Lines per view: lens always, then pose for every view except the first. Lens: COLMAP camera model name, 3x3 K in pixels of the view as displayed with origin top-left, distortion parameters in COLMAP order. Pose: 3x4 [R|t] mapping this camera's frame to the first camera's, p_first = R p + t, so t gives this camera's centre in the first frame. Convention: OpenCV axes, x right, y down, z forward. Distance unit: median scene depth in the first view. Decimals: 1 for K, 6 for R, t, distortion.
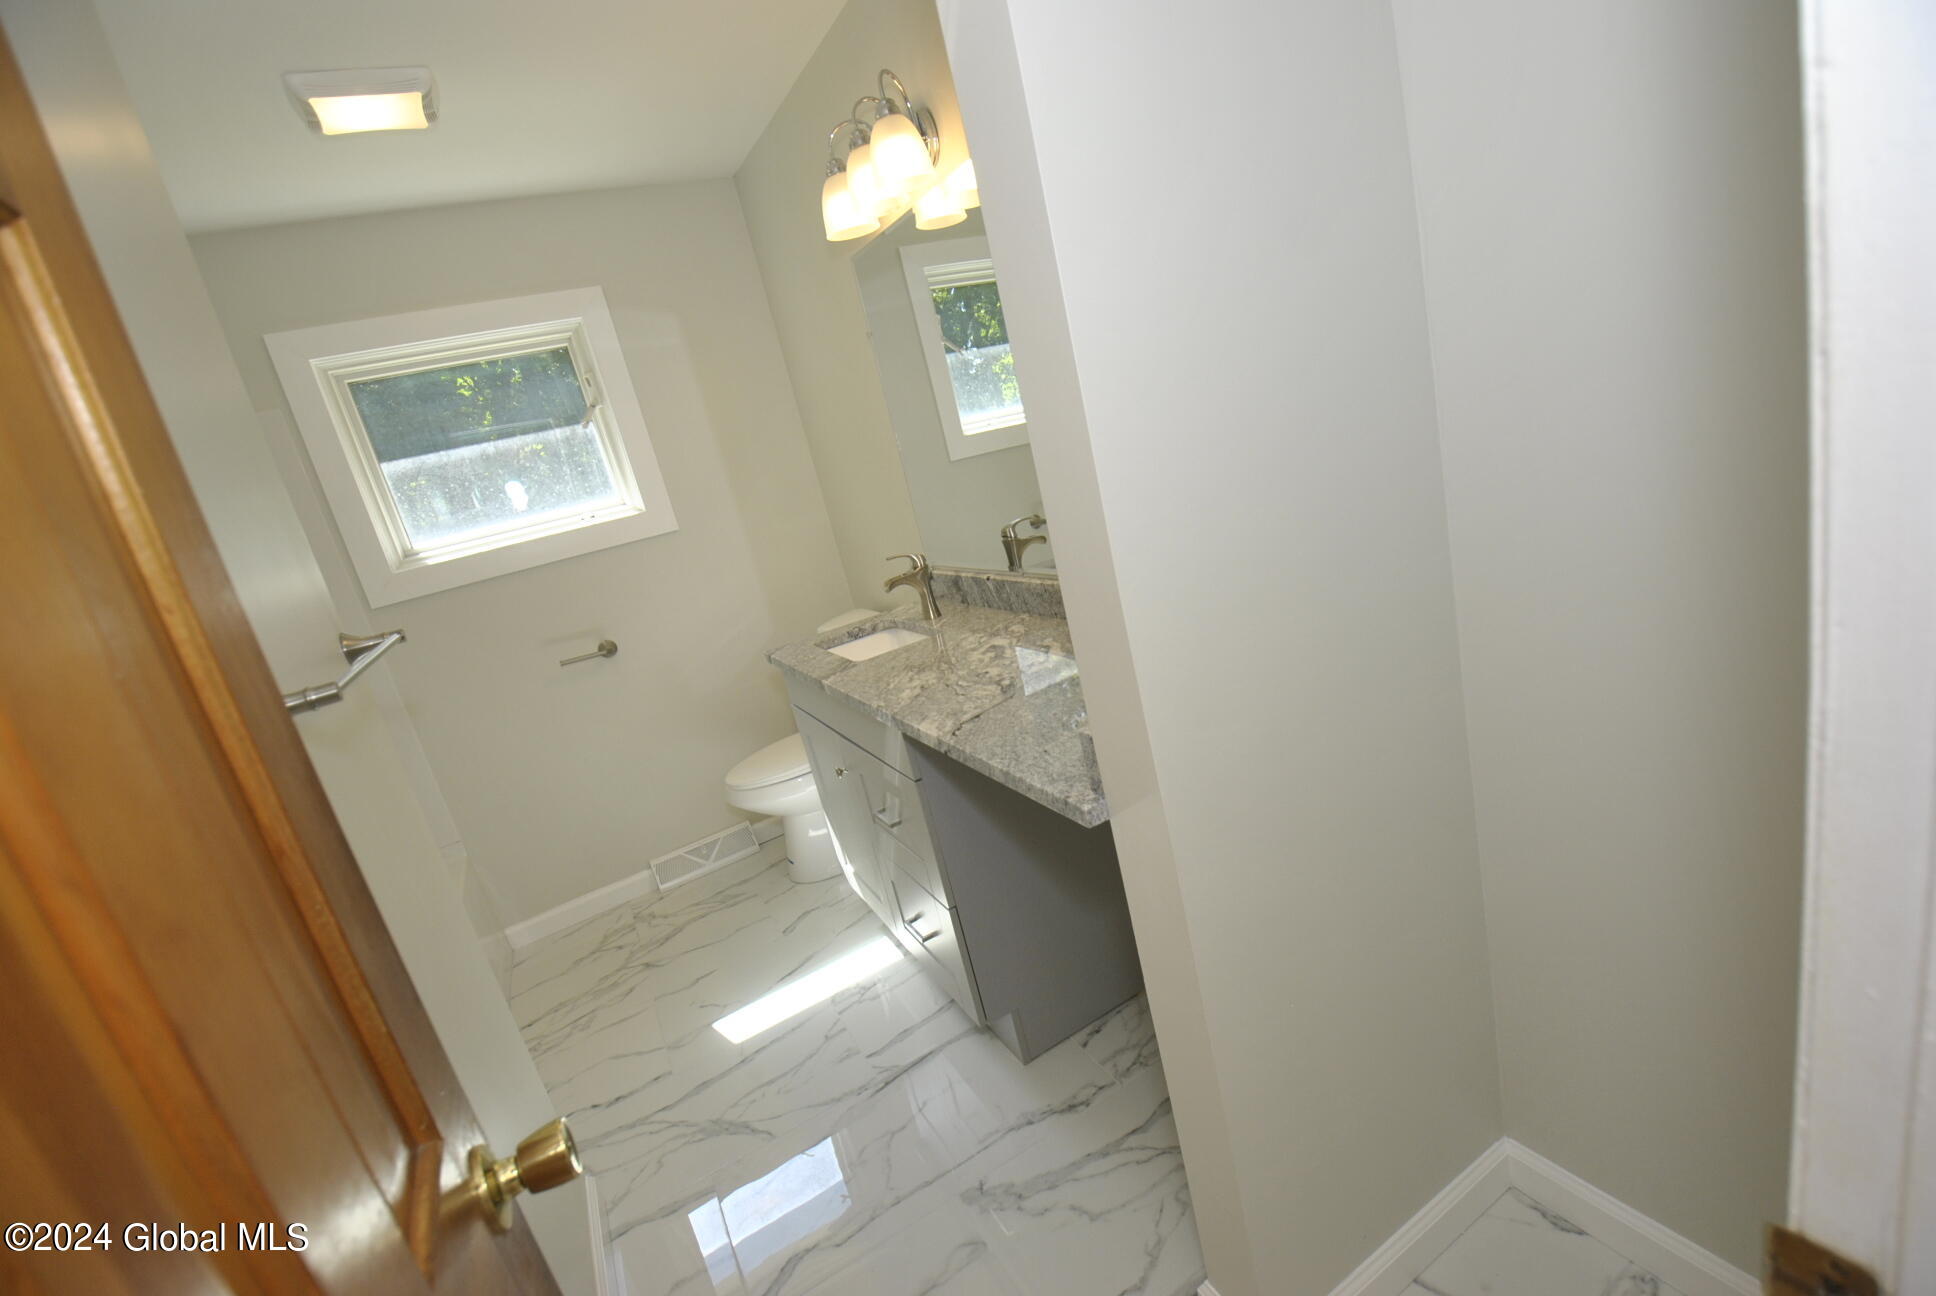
lens RADIAL K [[856.7, 0, 984.3], [0, 856.7, 637.7], [0, 0, 1]] dist [-0.000414, -0.015588]
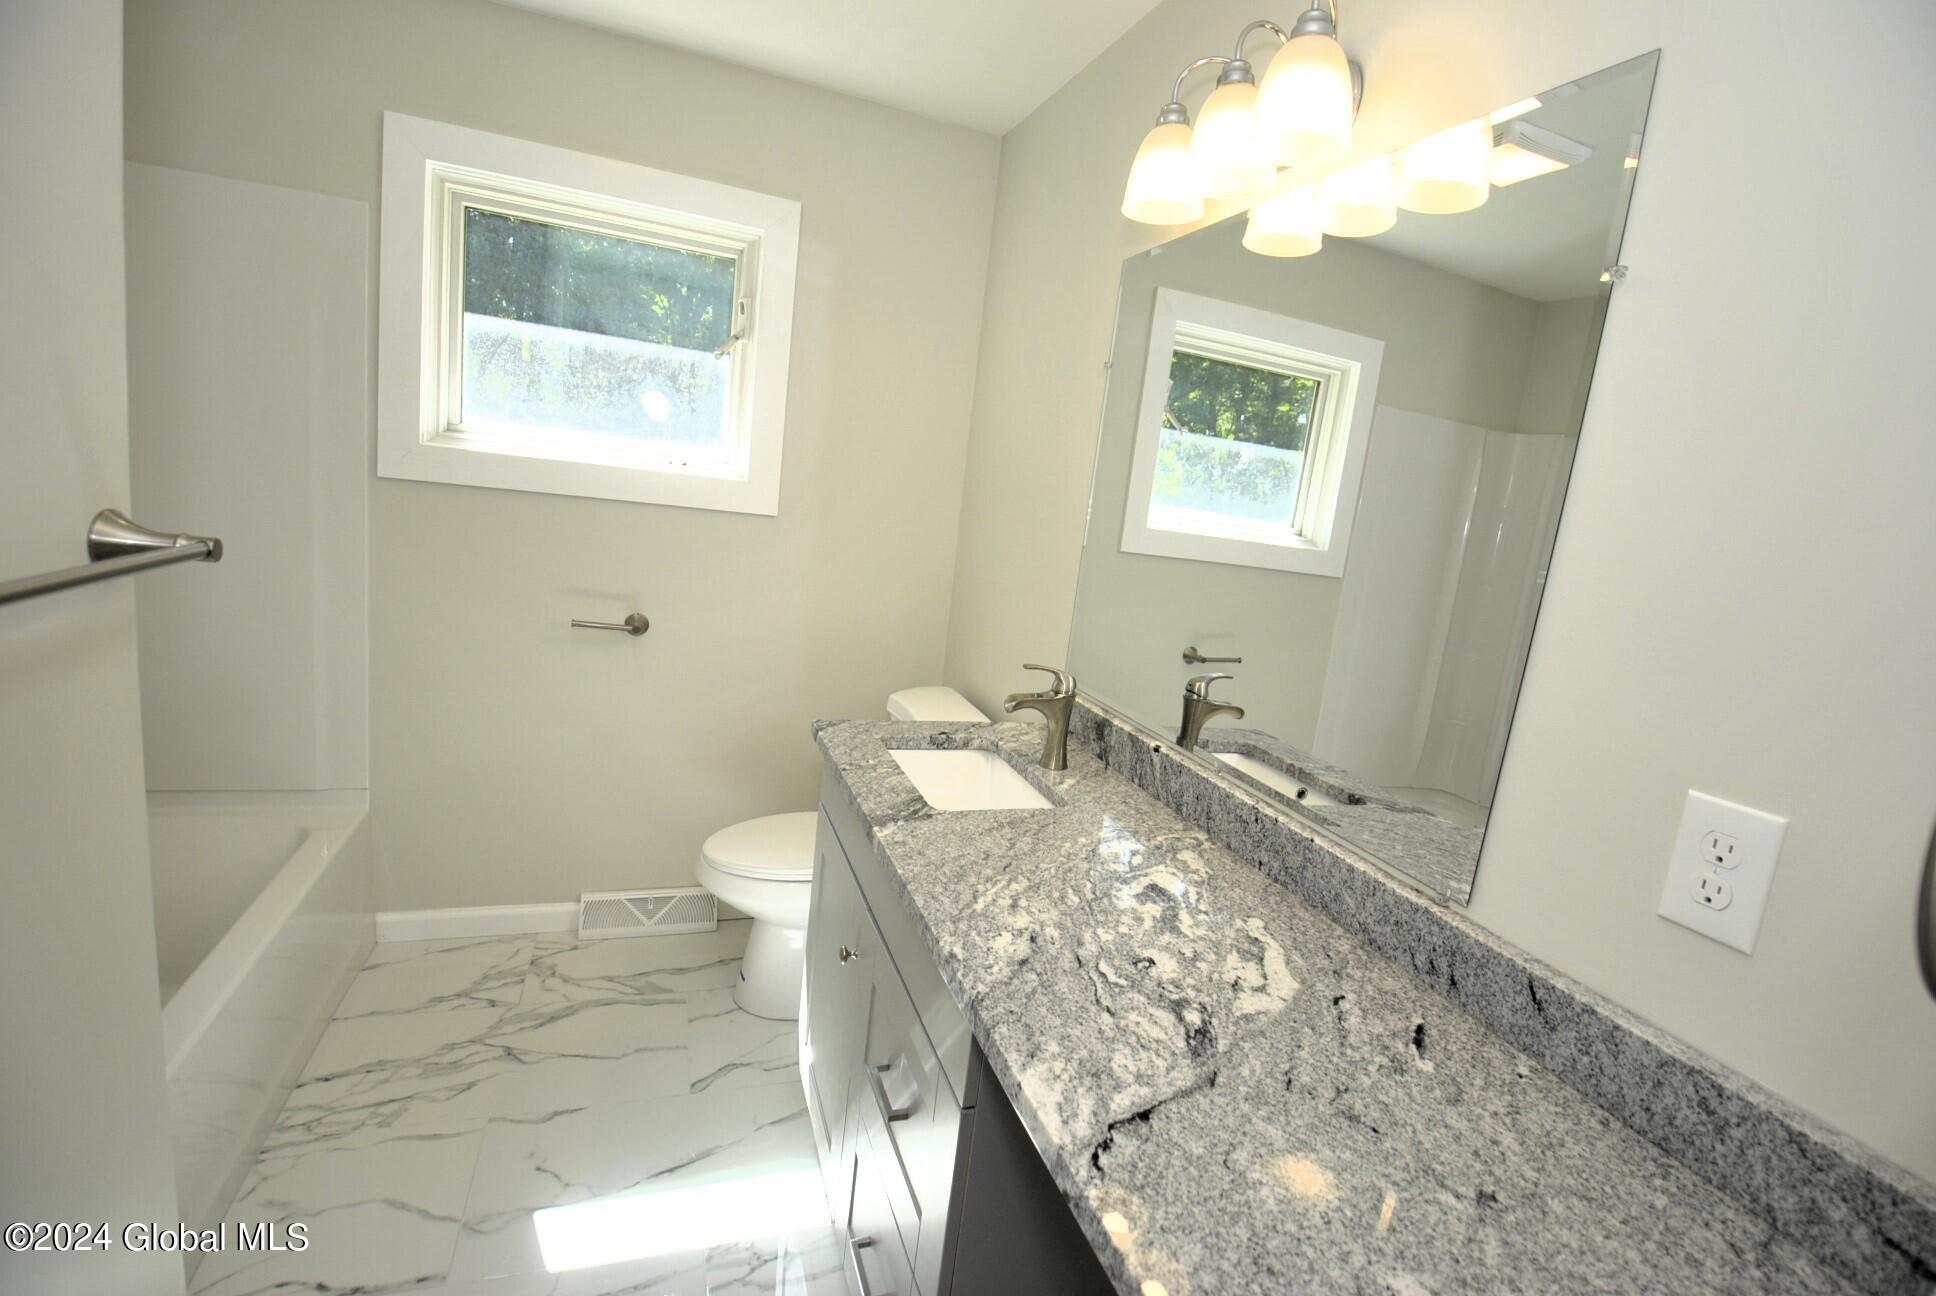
lens RADIAL K [[828.4, 0, 970.5], [0, 828.4, 618.4], [0, 0, 1]] dist [-0.000001, -0.022748]
pose [[0.928538, 0.357344, -0.100606, -0.098925], [-0.364610, 0.928812, -0.066091, -0.066179], [0.069827, 0.098050, 0.992729, 0.326885]]
